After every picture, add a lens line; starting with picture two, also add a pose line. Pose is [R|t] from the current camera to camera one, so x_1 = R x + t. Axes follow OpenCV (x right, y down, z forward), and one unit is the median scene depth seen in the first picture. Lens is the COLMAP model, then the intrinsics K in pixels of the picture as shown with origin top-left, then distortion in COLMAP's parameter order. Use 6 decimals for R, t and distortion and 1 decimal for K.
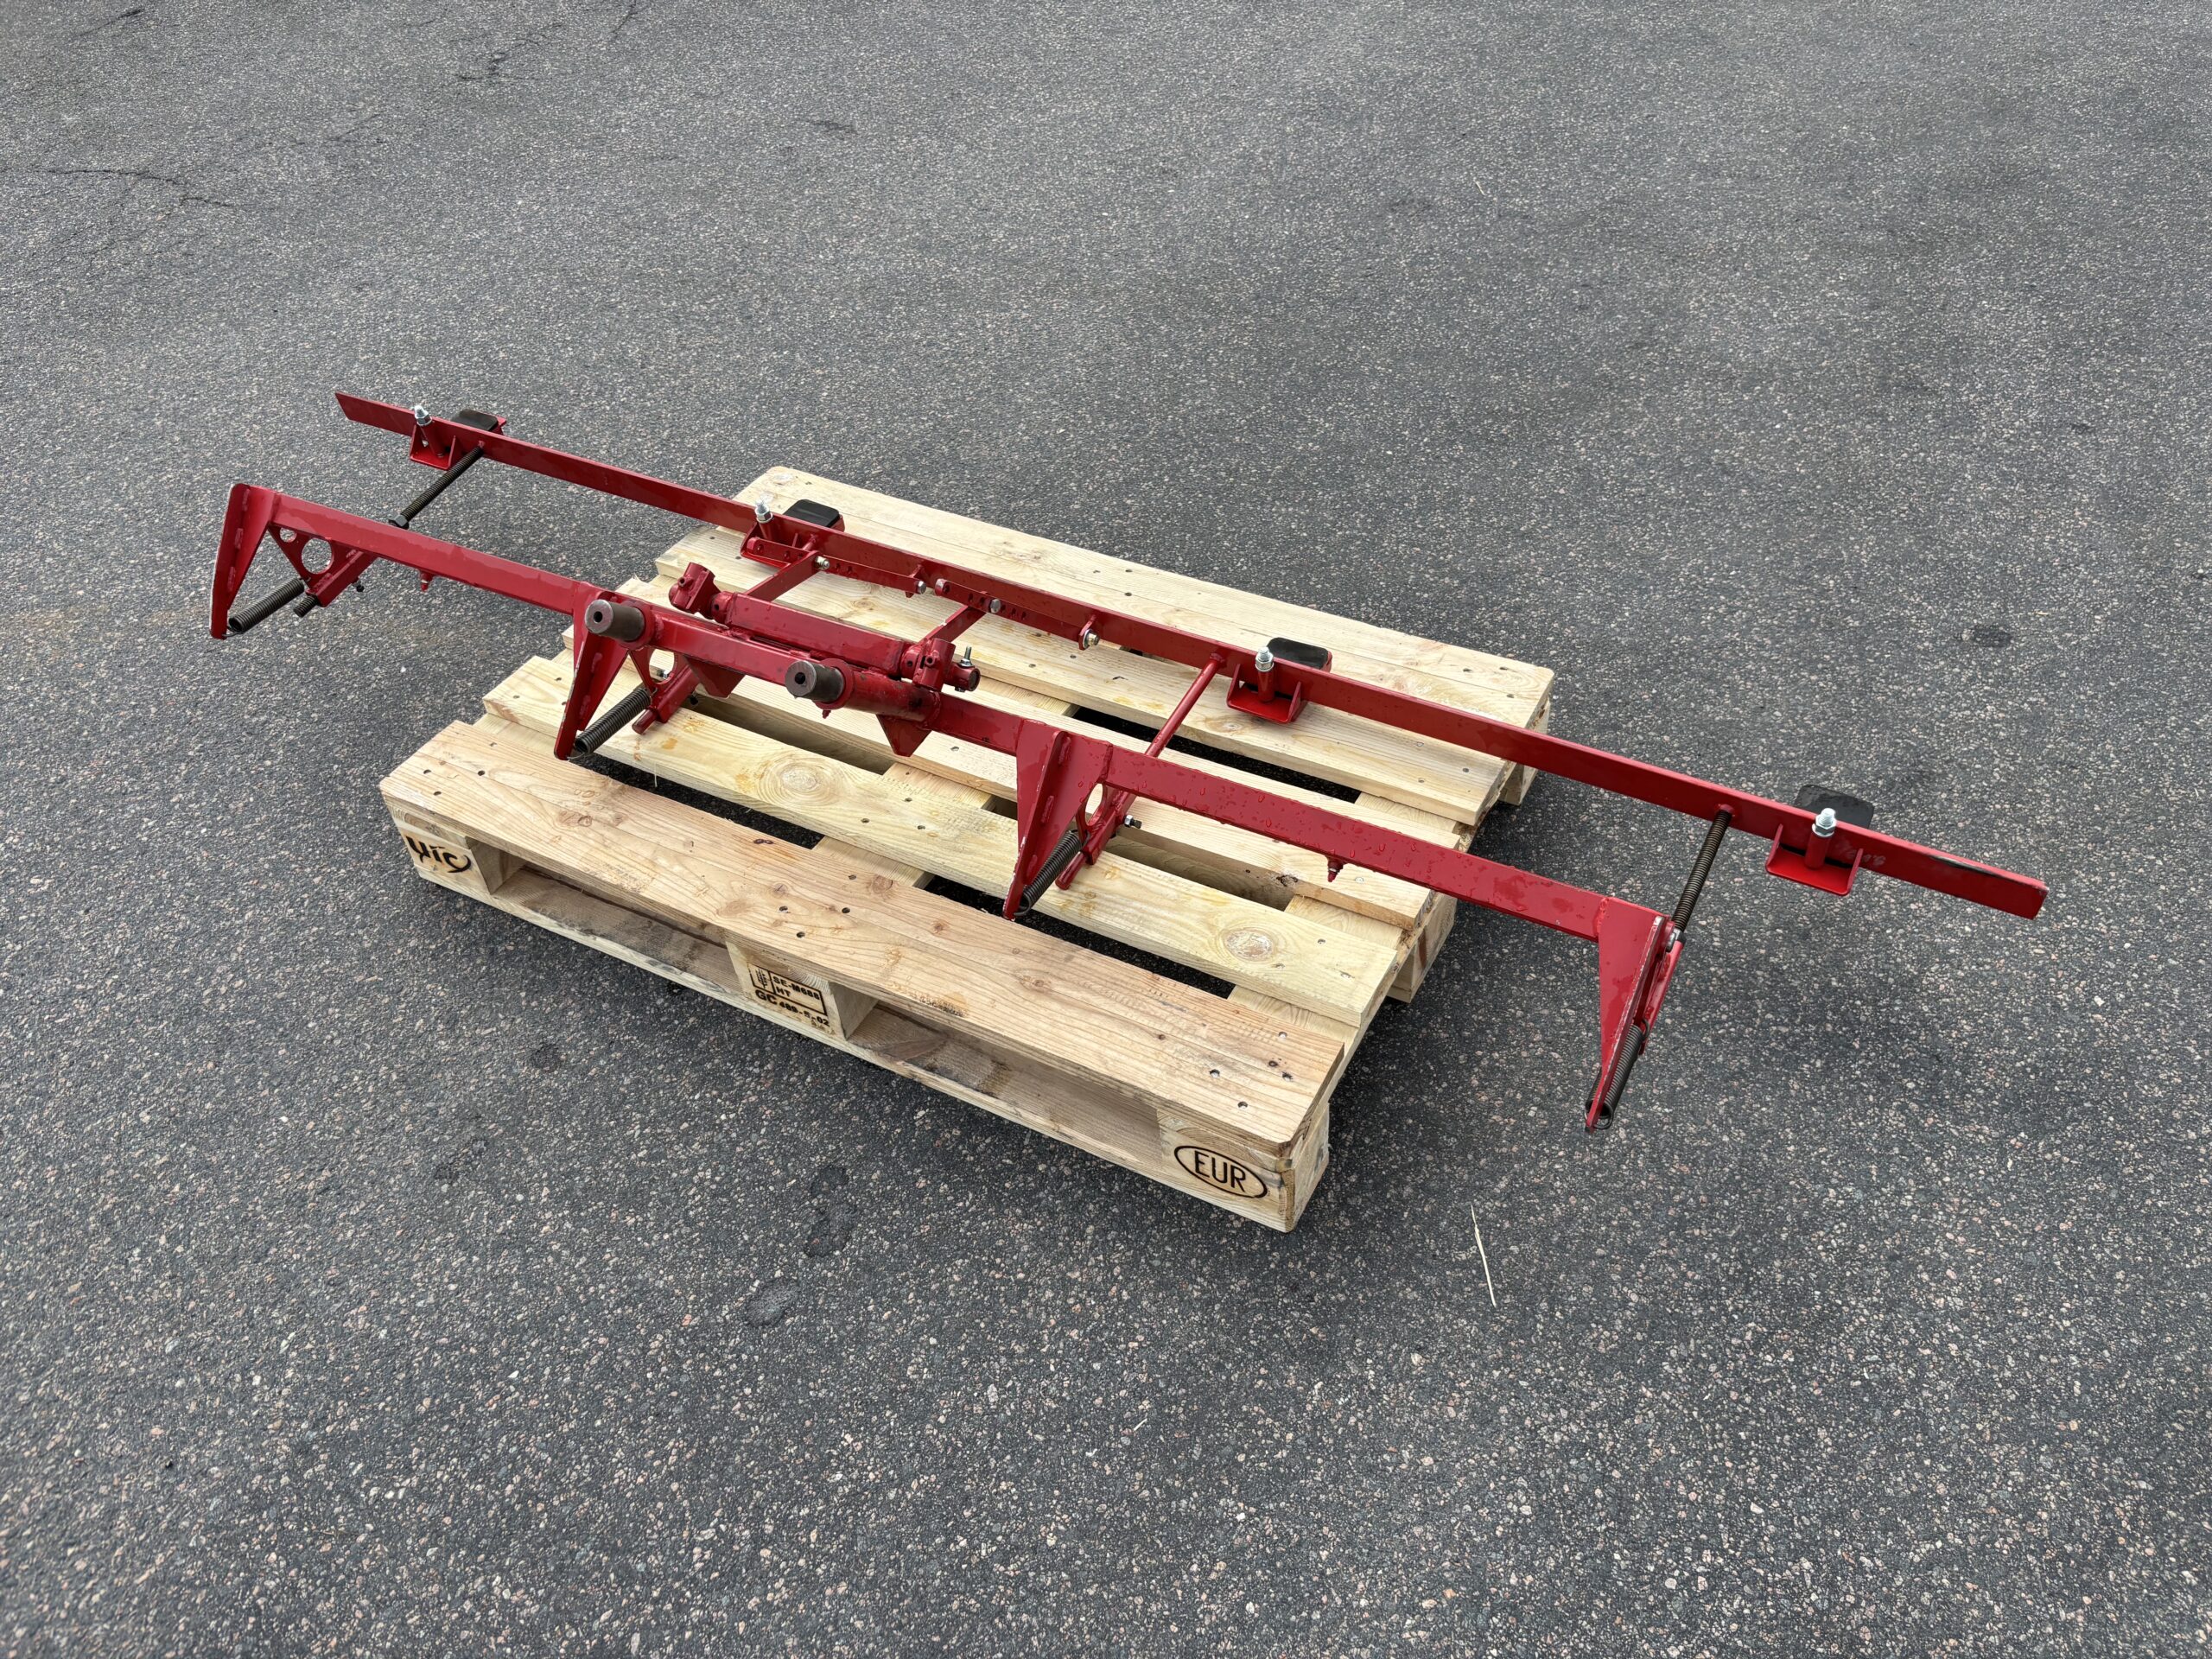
lens RADIAL K [[1685.6, 0, 1119.9], [0, 1685.6, 794.3], [0, 0, 1]] dist [0.030941, -0.033713]
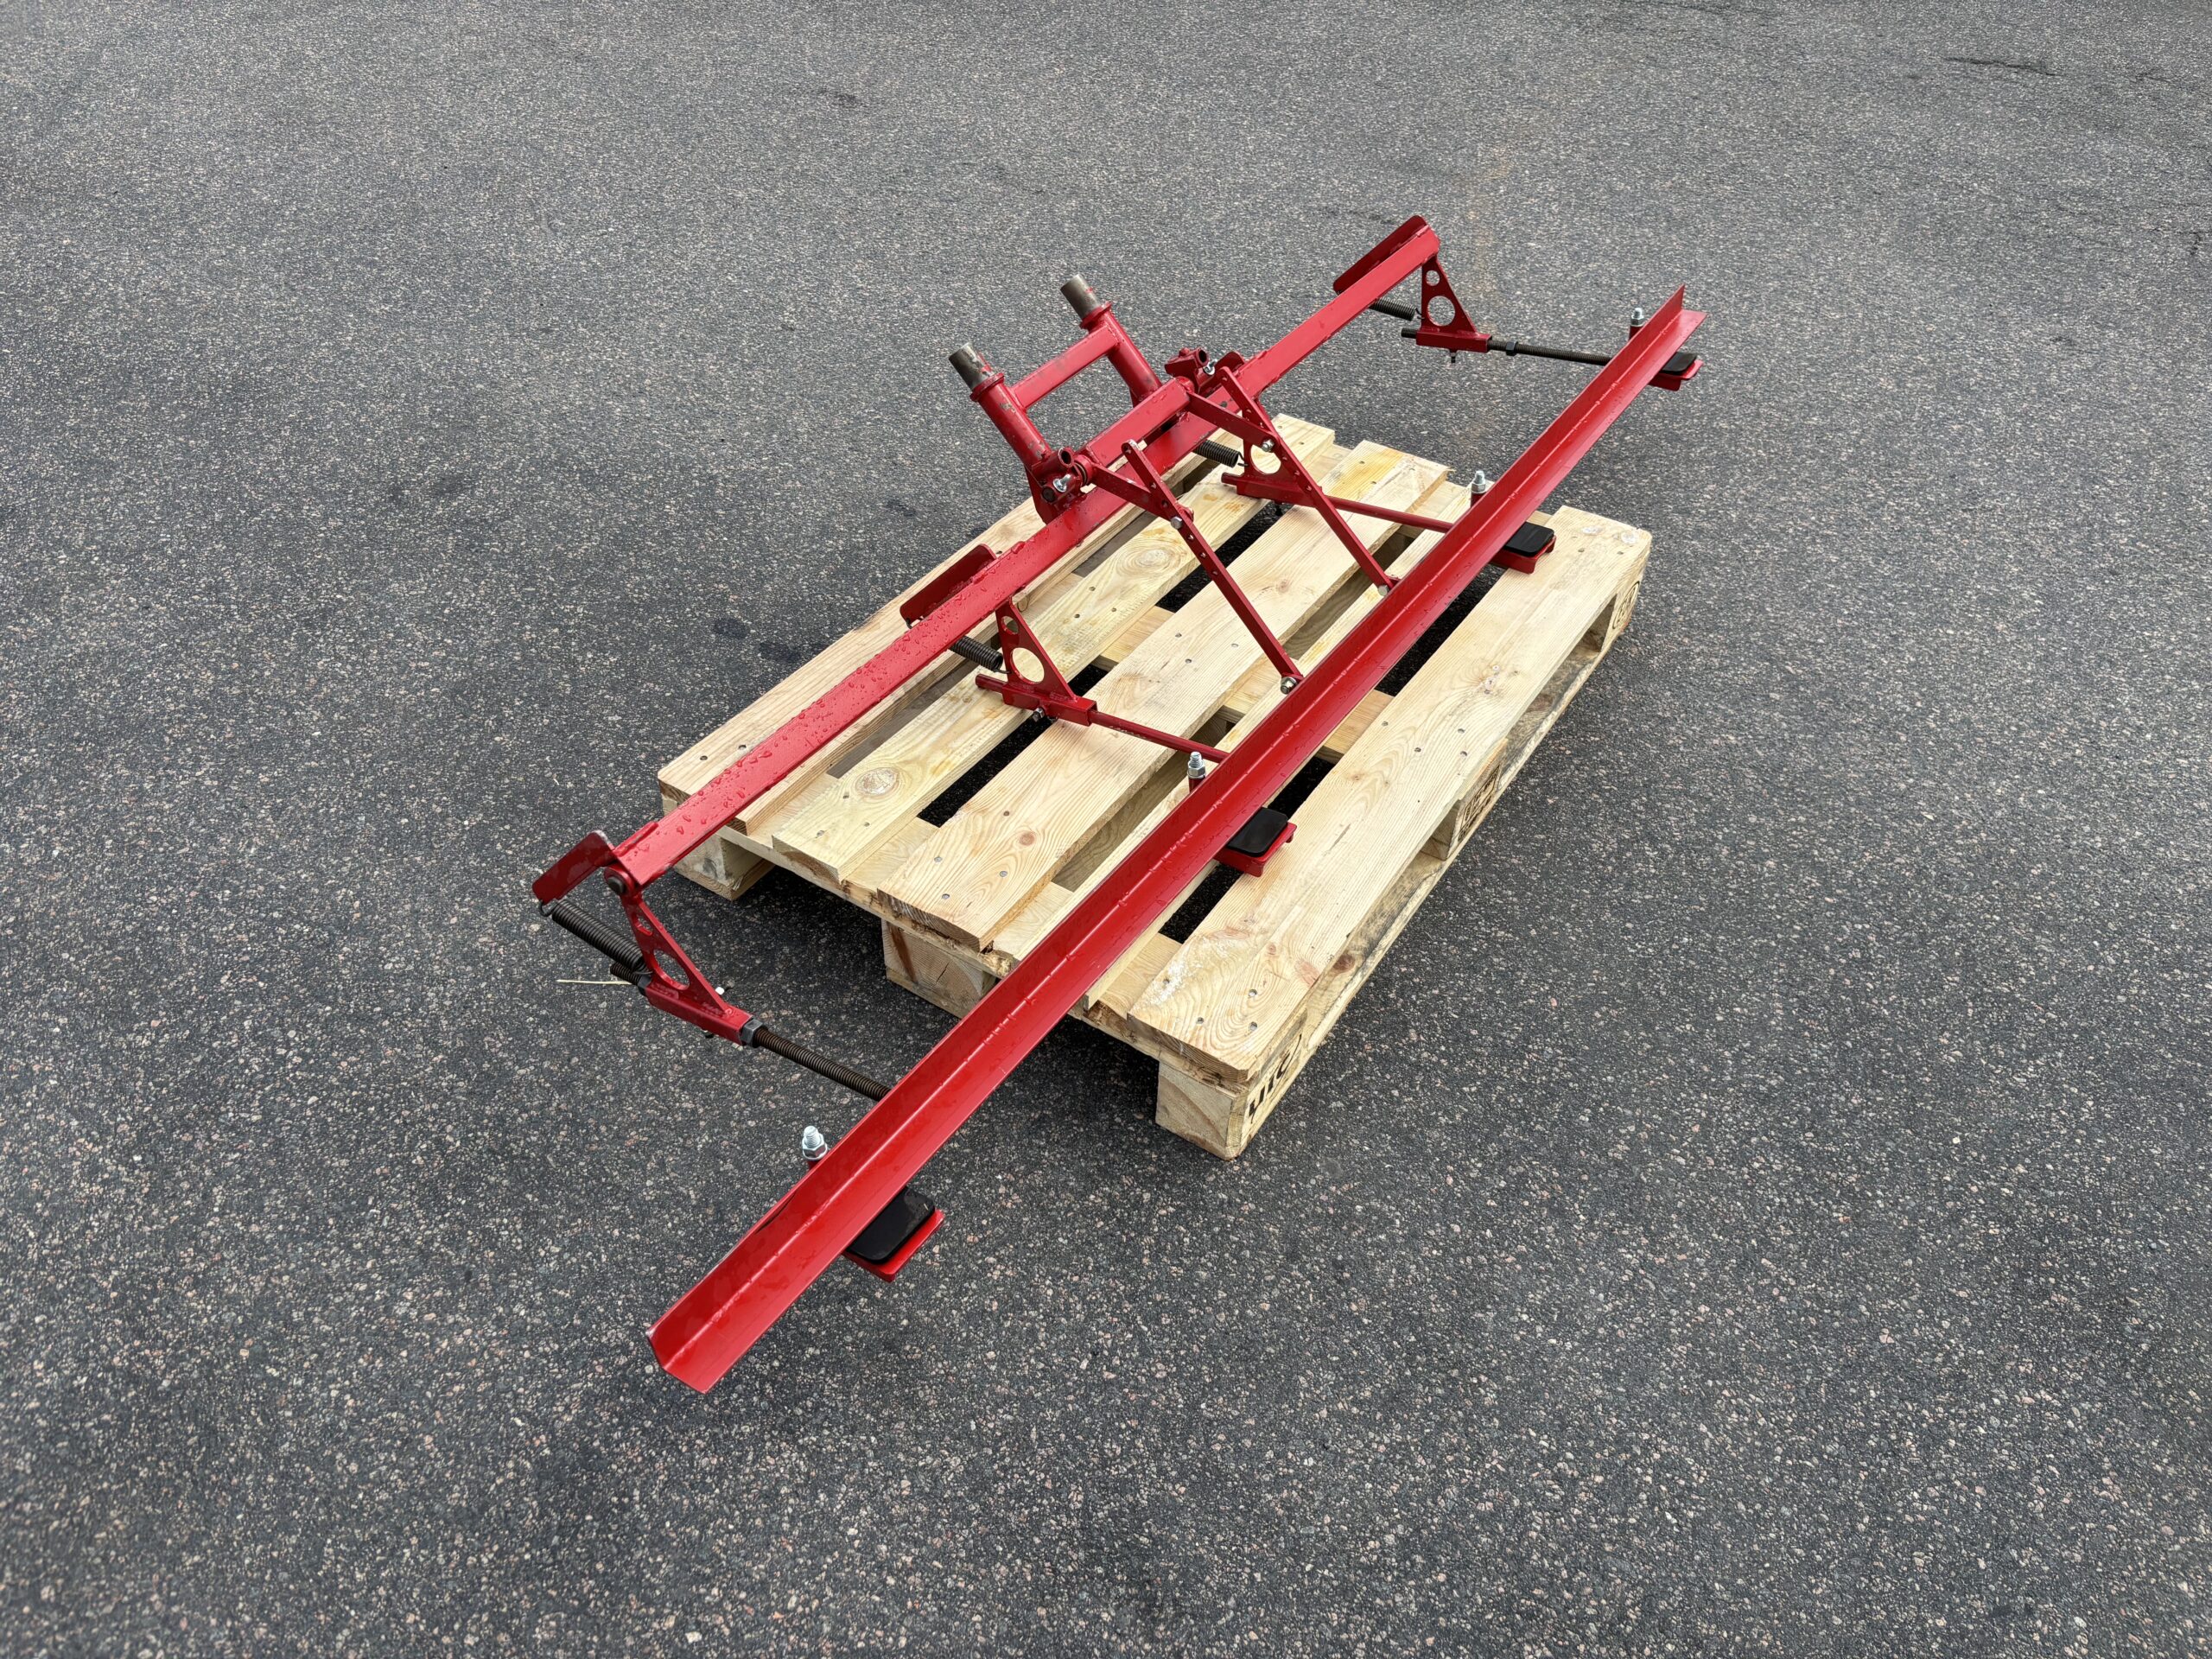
lens RADIAL K [[1685.6, 0, 1124.3], [0, 1685.6, 822.6], [0, 0, 1]] dist [0.030941, -0.033713]
pose [[-0.070390, 0.702777, -0.707920, 0.798693], [-0.691217, 0.477315, 0.542577, -0.561644], [0.719211, 0.527519, 0.452173, 0.574158]]
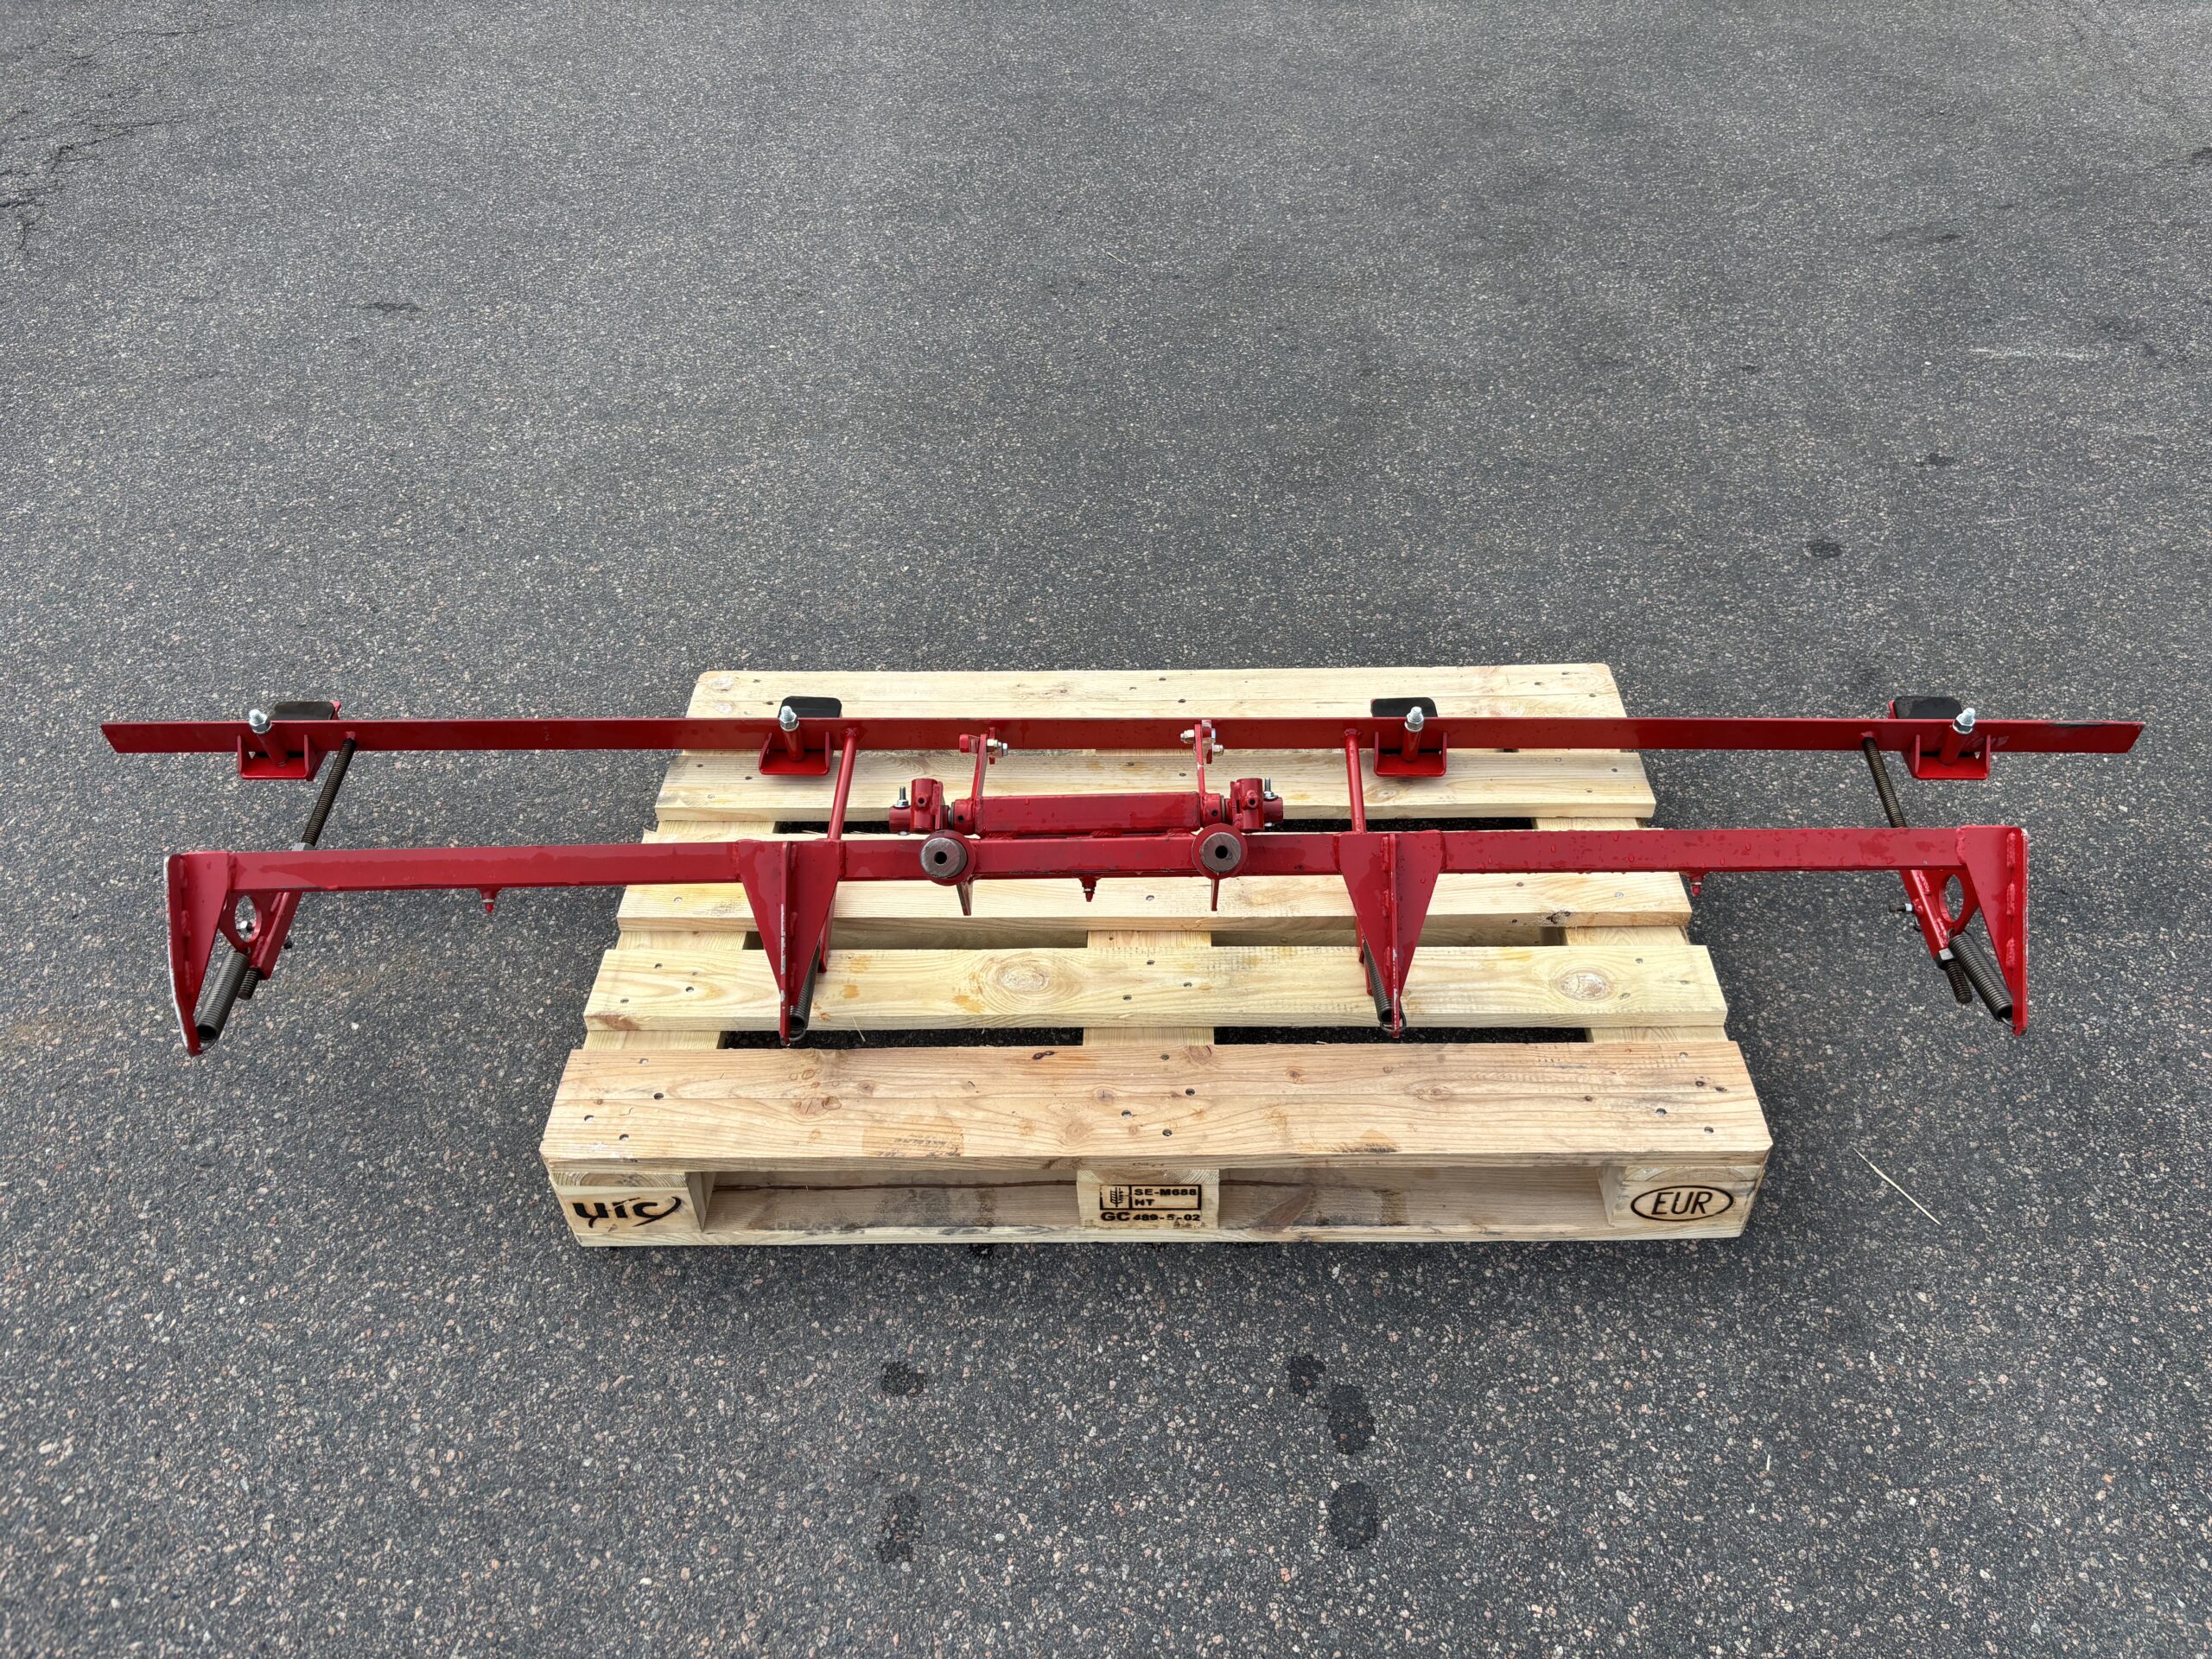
lens RADIAL K [[1685.6, 0, 1111.9], [0, 1685.6, 813.6], [0, 0, 1]] dist [0.030941, -0.033713]
pose [[0.884952, -0.278992, 0.372859, -0.477145], [0.292647, 0.955995, 0.020748, -0.103146], [-0.362240, 0.090755, 0.927656, 0.139534]]
